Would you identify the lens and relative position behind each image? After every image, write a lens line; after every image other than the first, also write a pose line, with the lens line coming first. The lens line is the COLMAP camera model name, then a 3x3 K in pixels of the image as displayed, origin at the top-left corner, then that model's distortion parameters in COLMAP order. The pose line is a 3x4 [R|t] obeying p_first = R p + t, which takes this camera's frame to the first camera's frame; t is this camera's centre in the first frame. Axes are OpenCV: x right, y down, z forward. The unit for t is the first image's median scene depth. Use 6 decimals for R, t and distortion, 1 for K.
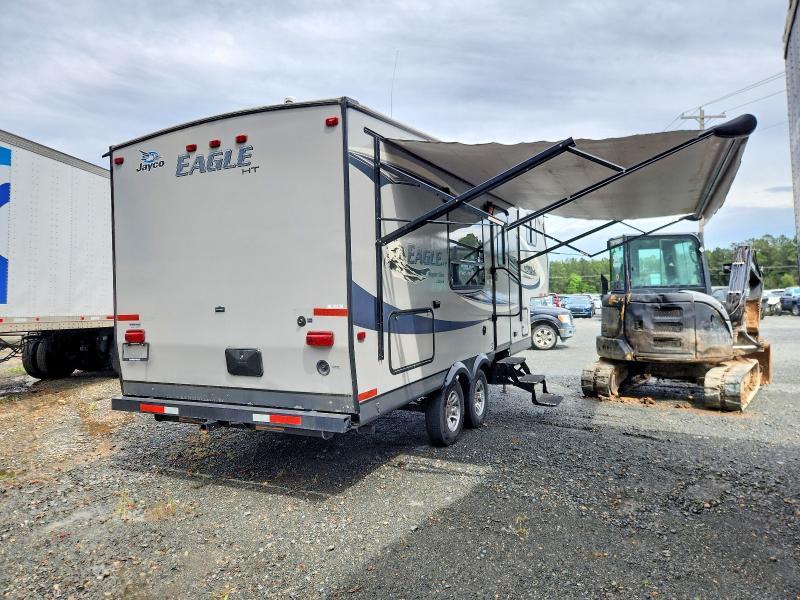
lens RADIAL K [[587.2, 0, 399.6], [0, 587.2, 290.1], [0, 0, 1]] dist [0.029148, -0.004064]
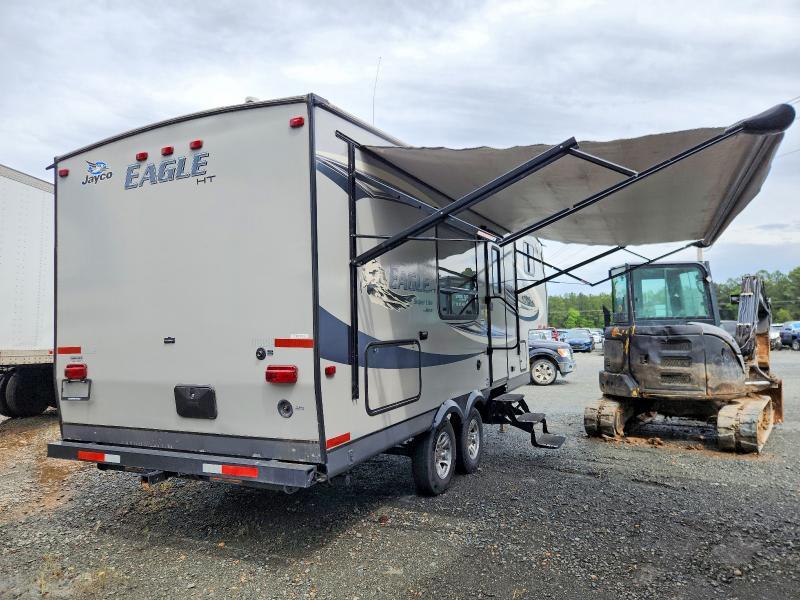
lens RADIAL K [[587.5, 0, 405.0], [0, 587.5, 298.2], [0, 0, 1]] dist [0.047570, -0.046704]
pose [[0.999934, 0.001039, 0.011441, 0.026081], [-0.000525, 0.998996, -0.044785, 0.008301], [-0.011476, 0.044776, 0.998931, 0.109965]]
